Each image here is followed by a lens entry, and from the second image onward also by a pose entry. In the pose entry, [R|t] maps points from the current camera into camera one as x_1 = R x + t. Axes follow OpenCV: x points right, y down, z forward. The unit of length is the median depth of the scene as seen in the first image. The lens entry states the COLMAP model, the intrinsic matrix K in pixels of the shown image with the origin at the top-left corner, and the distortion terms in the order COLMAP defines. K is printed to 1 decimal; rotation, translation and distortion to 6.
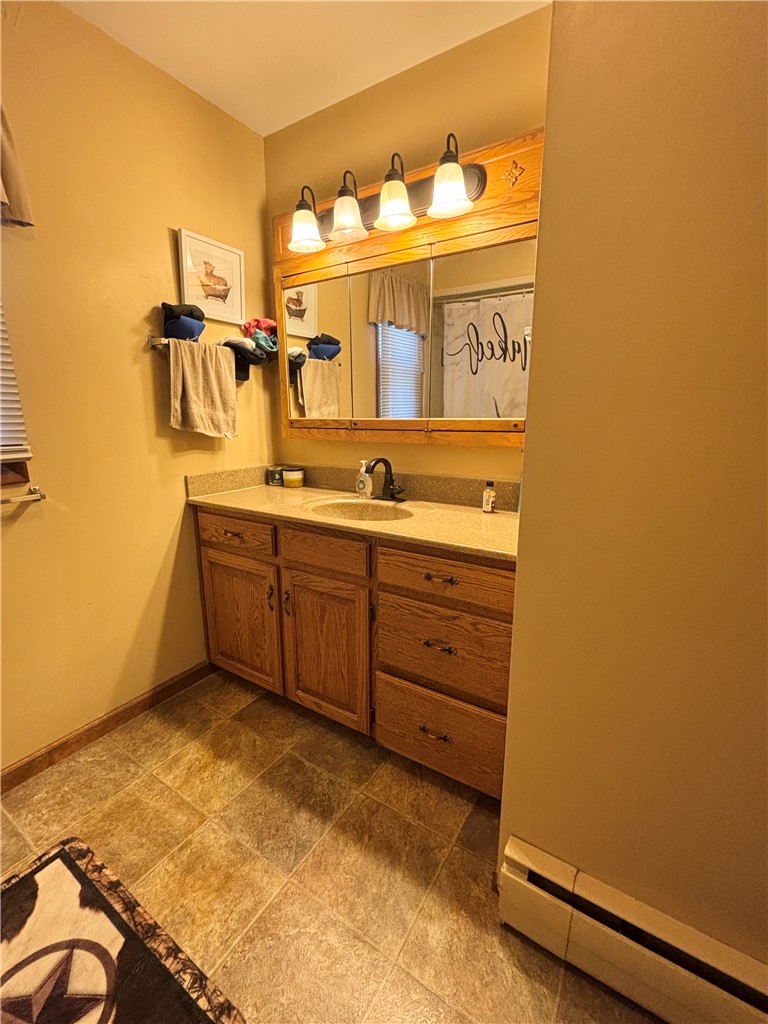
lens RADIAL K [[442.8, 0, 384.7], [0, 442.8, 507.7], [0, 0, 1]] dist [-0.001070, -0.000229]
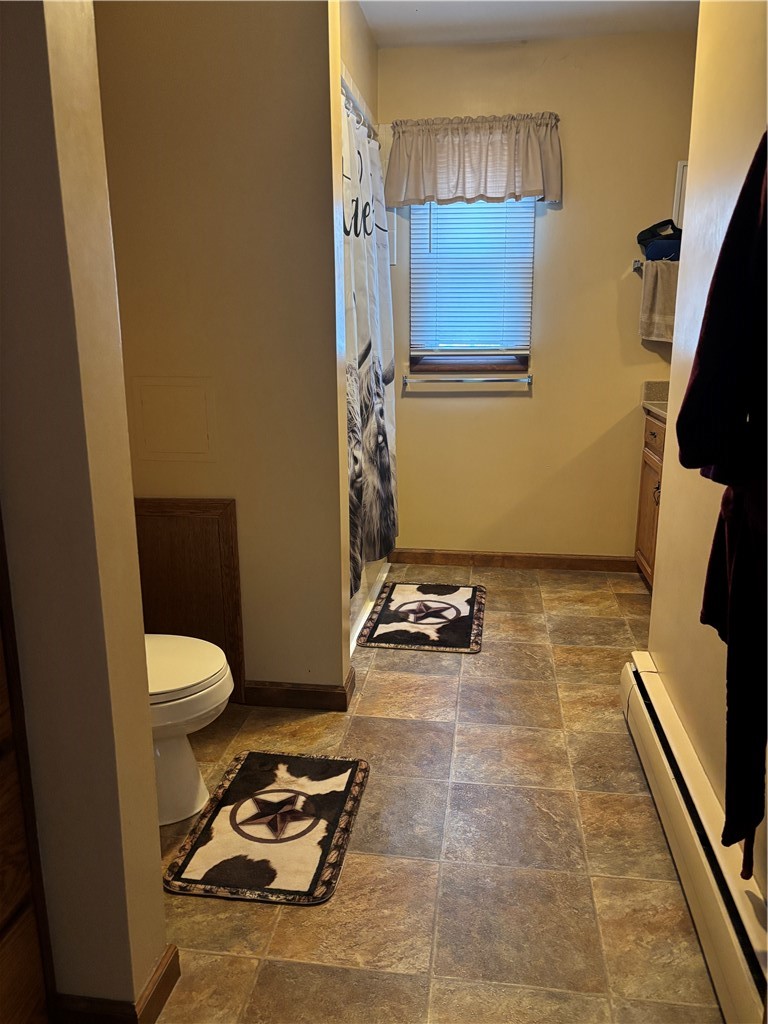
lens RADIAL K [[773.2, 0, 386.2], [0, 773.2, 512.9], [0, 0, 1]] dist [0.039221, -0.021729]
pose [[0.411997, 0.207998, -0.887128, 1.700907], [-0.190797, 0.971707, 0.139219, 0.164951], [0.890985, 0.111903, 0.440026, -0.632544]]
